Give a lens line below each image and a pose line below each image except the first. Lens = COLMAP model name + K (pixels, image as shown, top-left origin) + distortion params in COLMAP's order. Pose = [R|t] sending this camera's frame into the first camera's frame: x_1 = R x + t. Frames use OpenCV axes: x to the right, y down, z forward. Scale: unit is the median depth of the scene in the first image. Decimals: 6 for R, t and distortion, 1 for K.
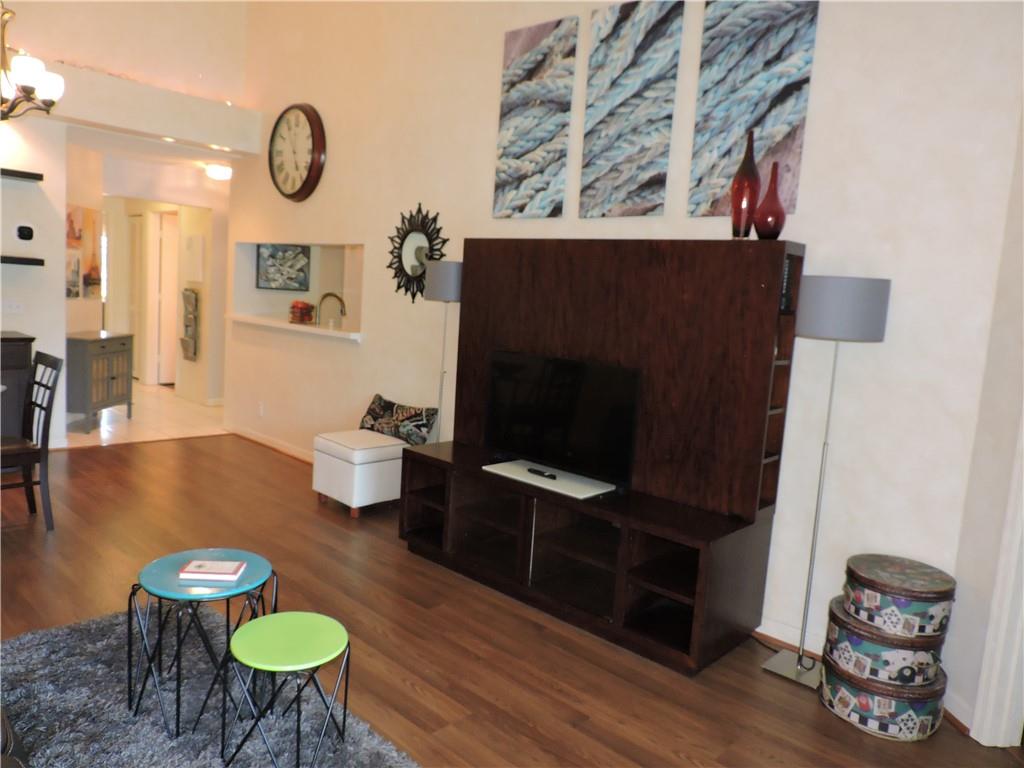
lens RADIAL K [[732.4, 0, 512.0], [0, 732.4, 384.0], [0, 0, 1]] dist [-0.020411, 0.001426]
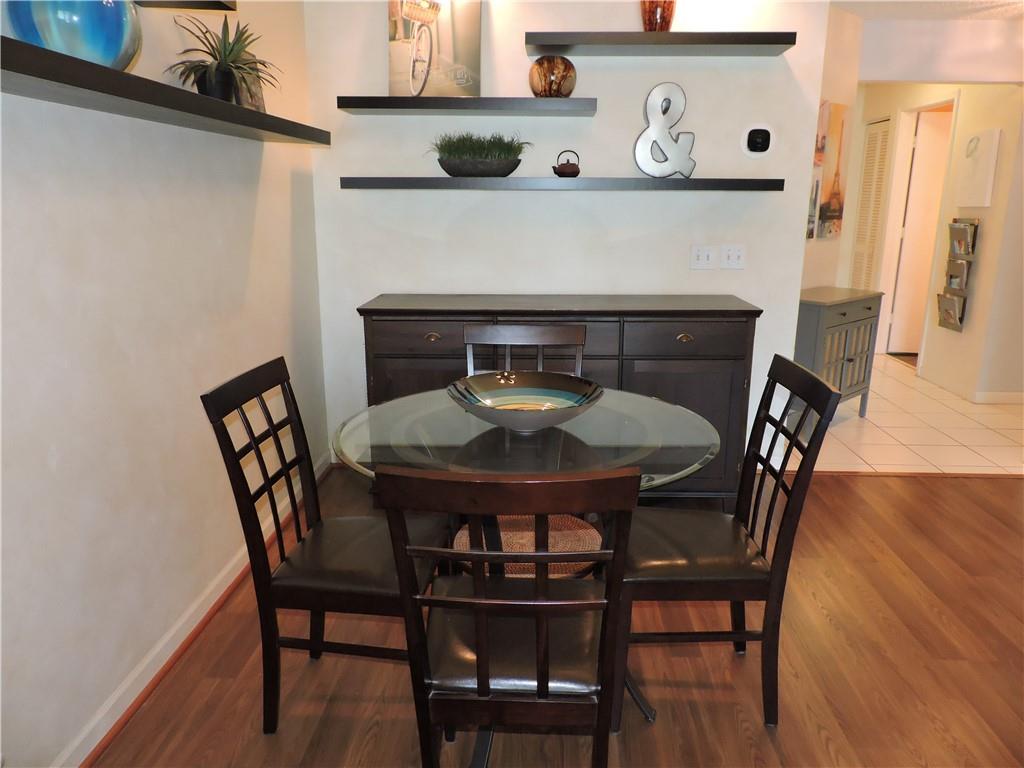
lens RADIAL K [[732.4, 0, 512.0], [0, 732.4, 384.0], [0, 0, 1]] dist [-0.020411, 0.001426]
pose [[0.646072, 0.119890, -0.753802, -0.219429], [-0.050752, 0.992149, 0.114299, -0.042590], [0.761587, -0.035588, 0.647085, 0.300287]]
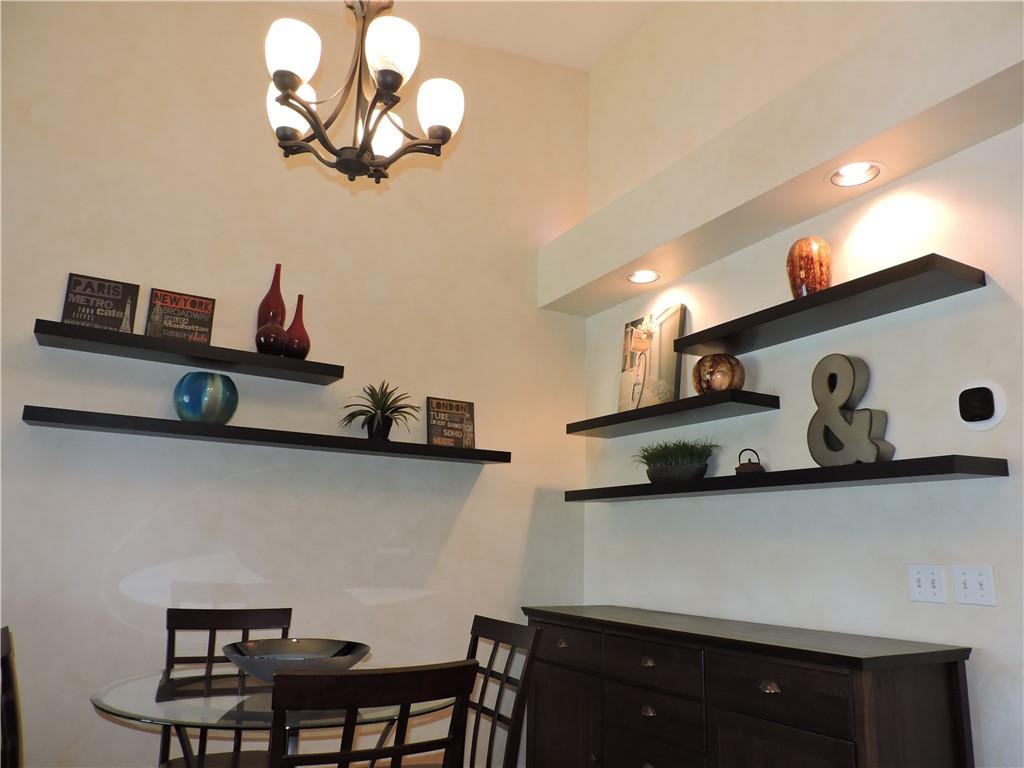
lens RADIAL K [[724.4, 0, 512.0], [0, 724.4, 384.0], [0, 0, 1]] dist [0.001255, -0.000878]
pose [[-0.290831, -0.272241, -0.917225, -0.146755], [-0.147085, 0.959990, -0.238297, -0.058772], [0.945401, 0.065606, -0.319238, 0.644580]]
